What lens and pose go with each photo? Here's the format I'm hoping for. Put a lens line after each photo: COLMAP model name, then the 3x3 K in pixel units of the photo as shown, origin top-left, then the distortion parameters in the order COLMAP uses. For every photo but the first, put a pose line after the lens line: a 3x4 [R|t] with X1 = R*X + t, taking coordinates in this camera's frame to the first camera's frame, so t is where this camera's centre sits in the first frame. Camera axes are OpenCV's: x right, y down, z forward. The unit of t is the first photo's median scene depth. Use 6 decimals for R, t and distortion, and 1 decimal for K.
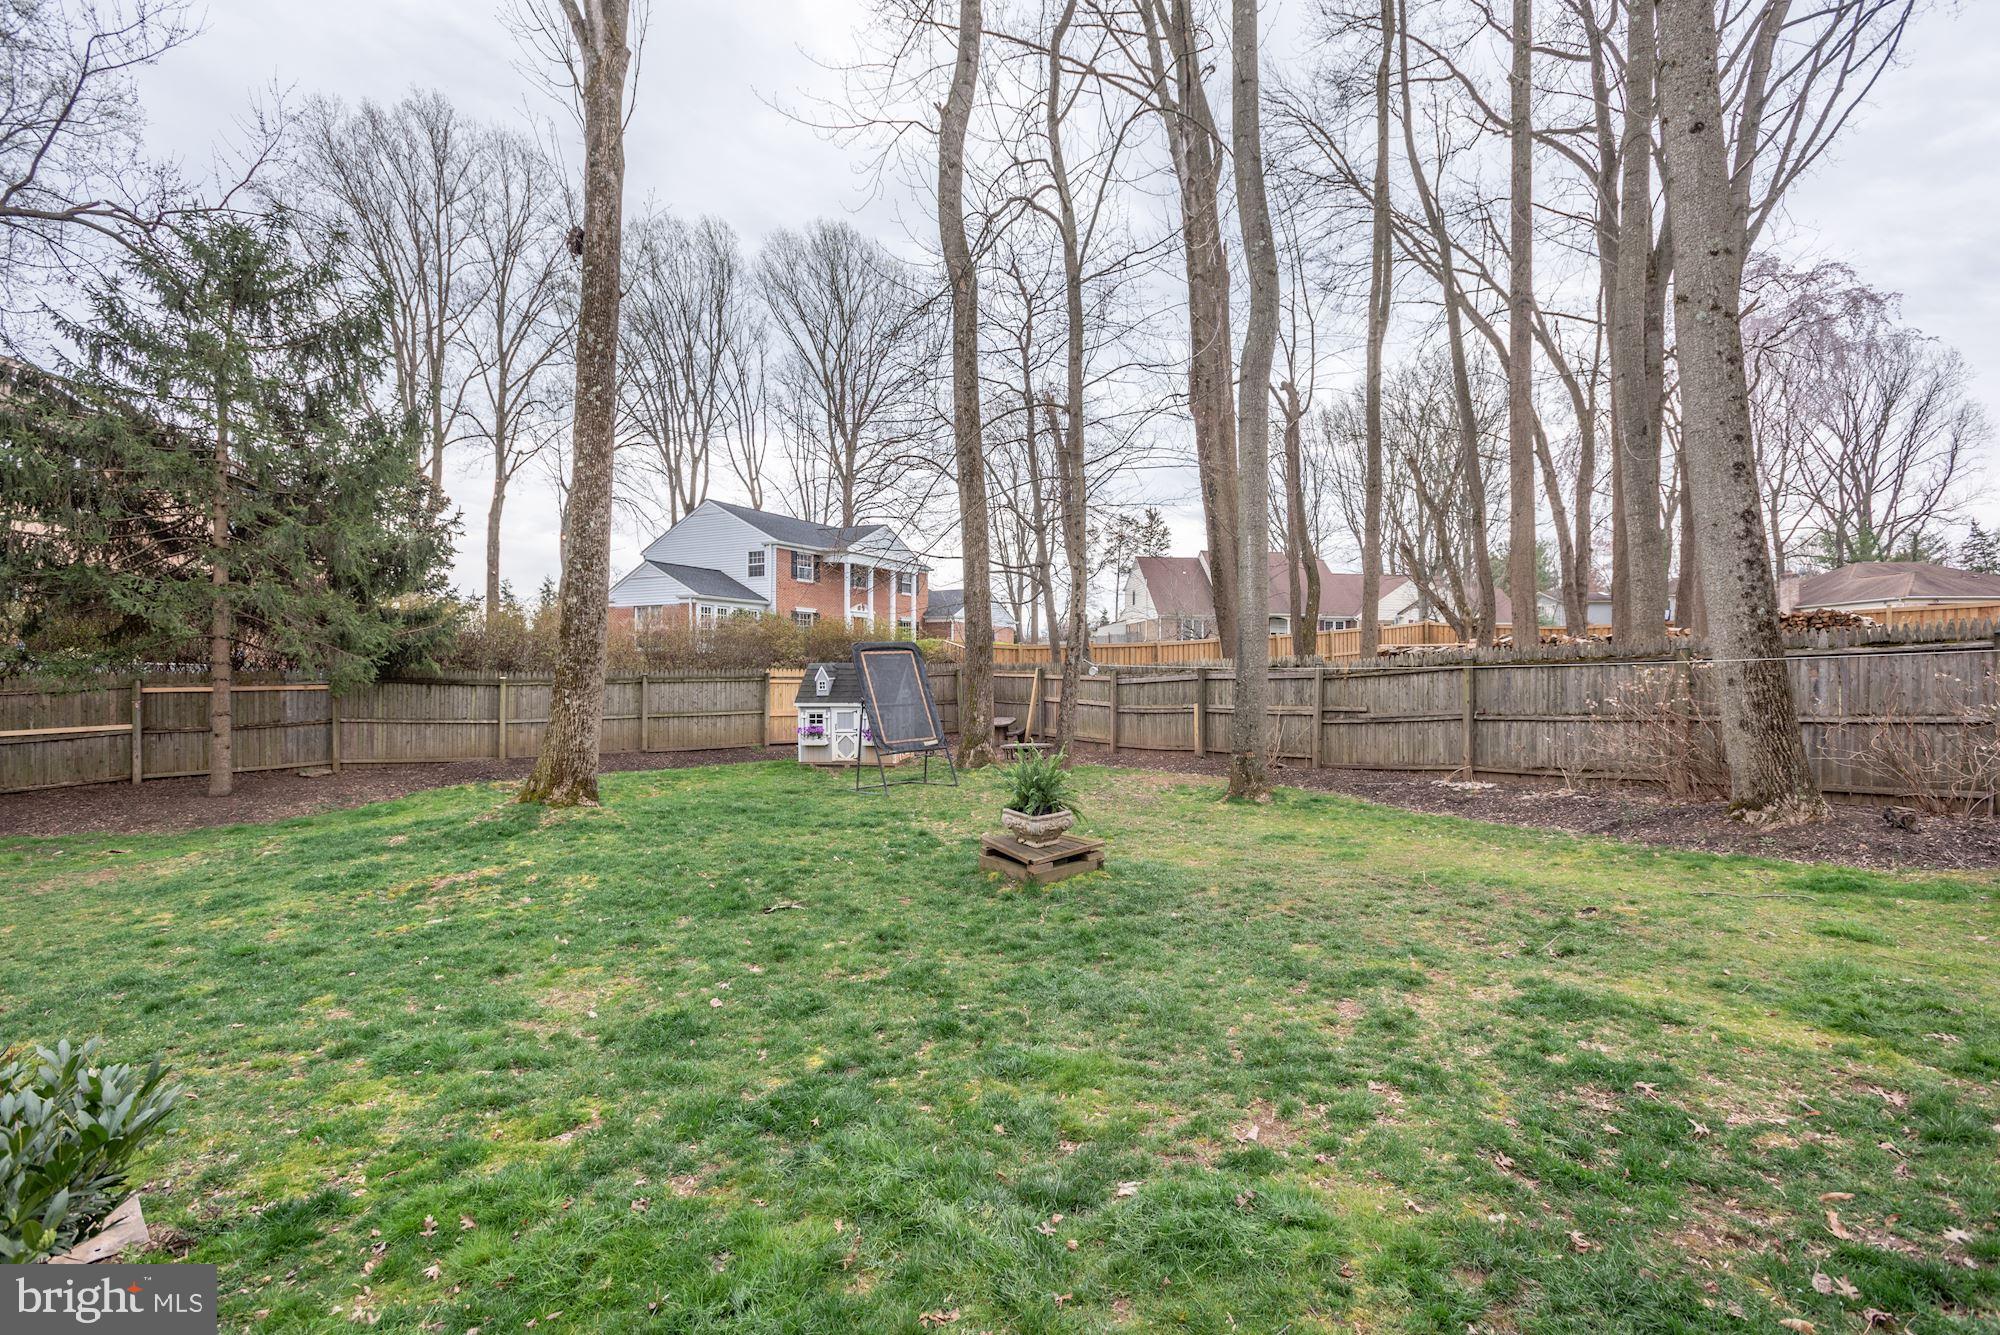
lens RADIAL K [[927.3, 0, 989.1], [0, 927.3, 674.3], [0, 0, 1]] dist [0.013744, -0.000878]
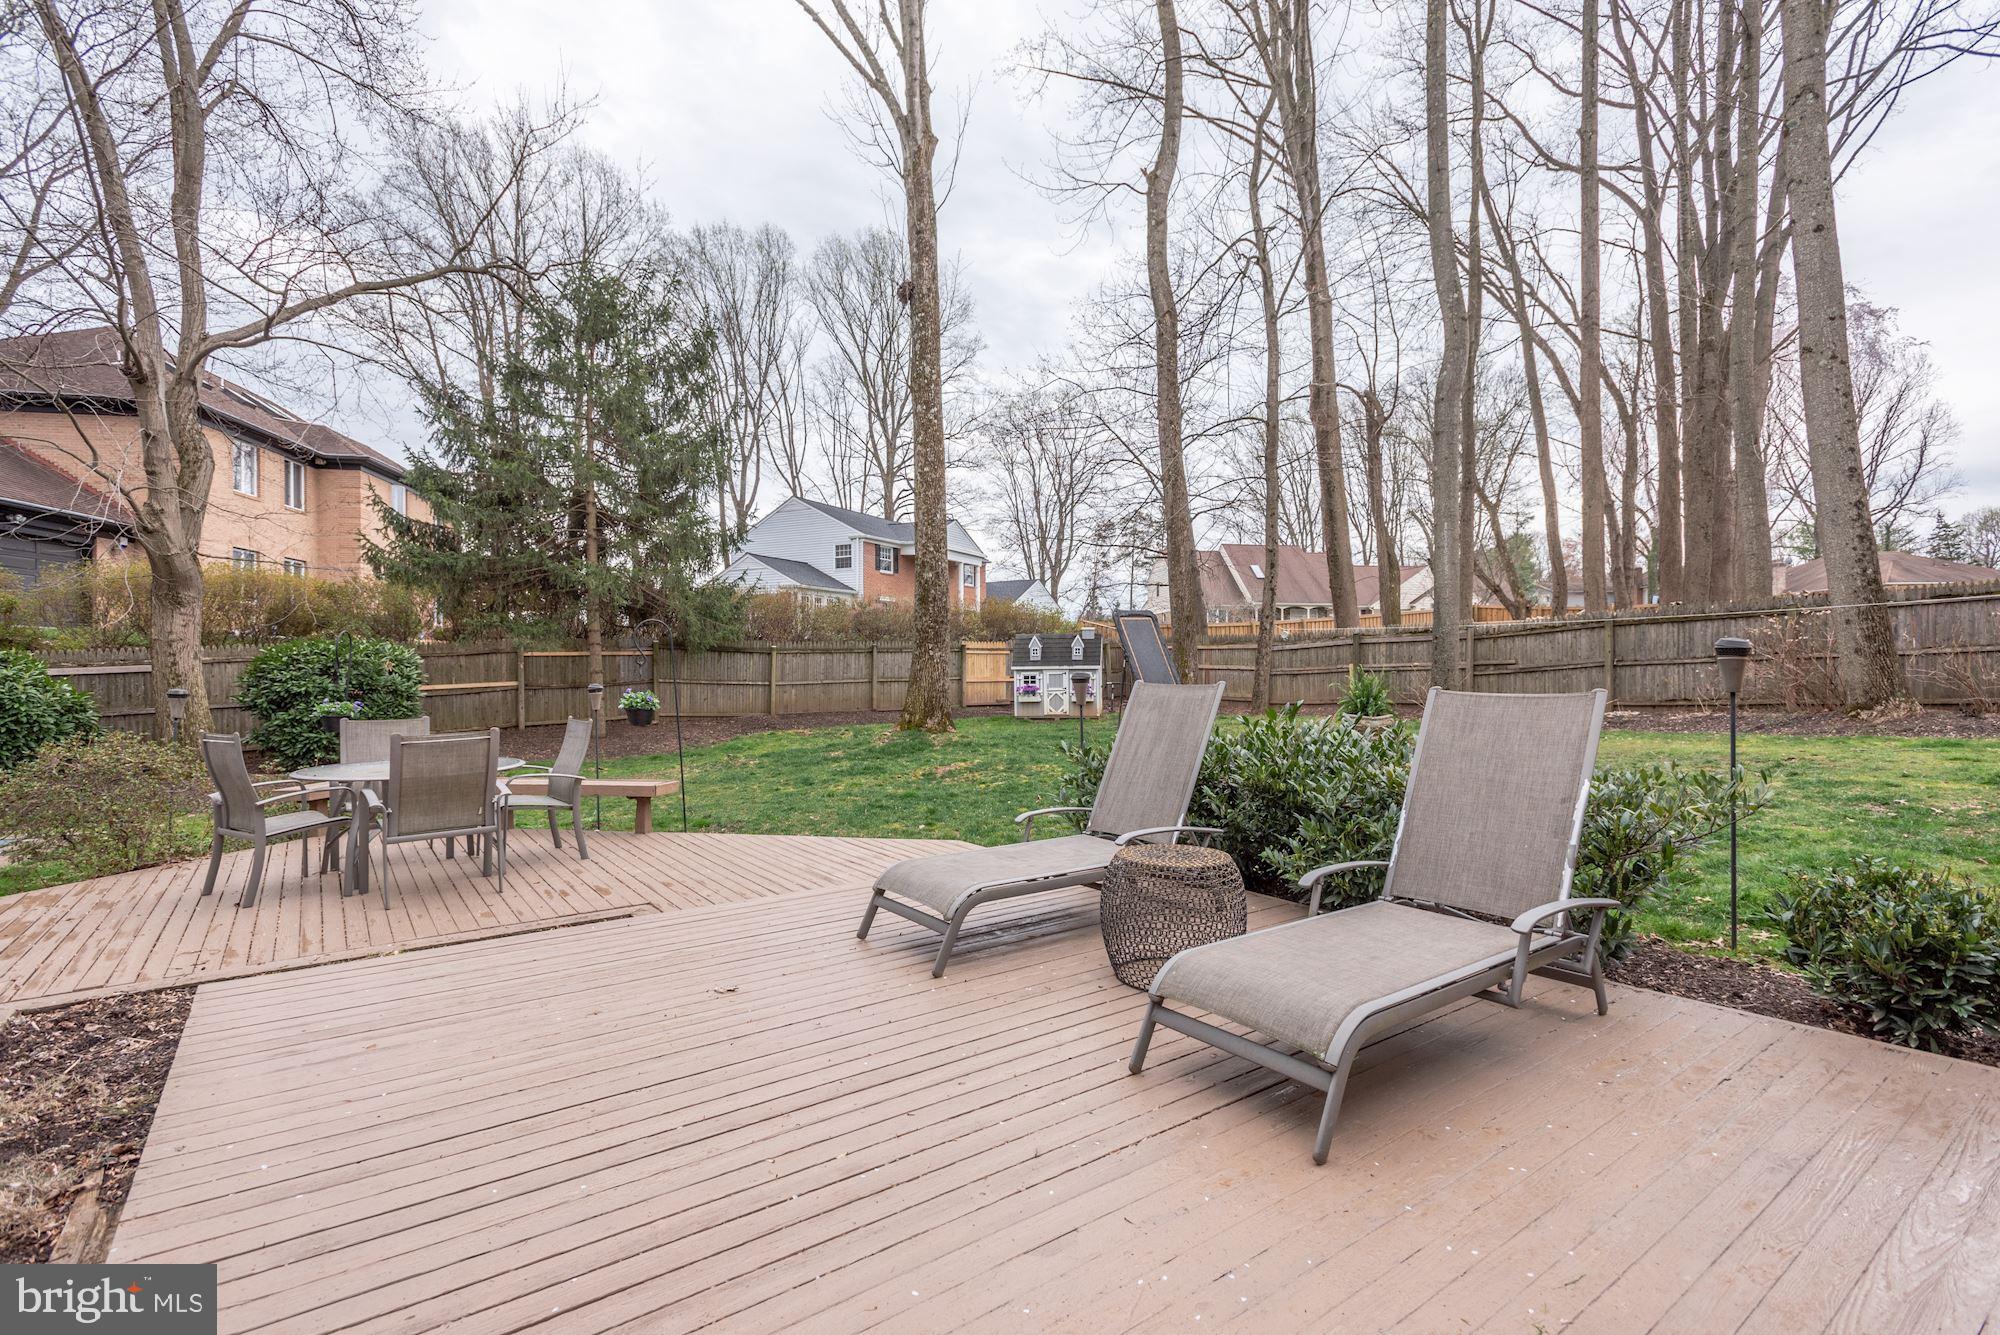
lens RADIAL K [[927.3, 0, 989.1], [0, 927.3, 674.3], [0, 0, 1]] dist [0.013744, -0.000878]
pose [[0.999745, -0.006959, 0.021484, -0.233285], [0.006875, 0.999968, 0.003991, 0.031576], [-0.021511, -0.003843, 0.999761, -0.170774]]
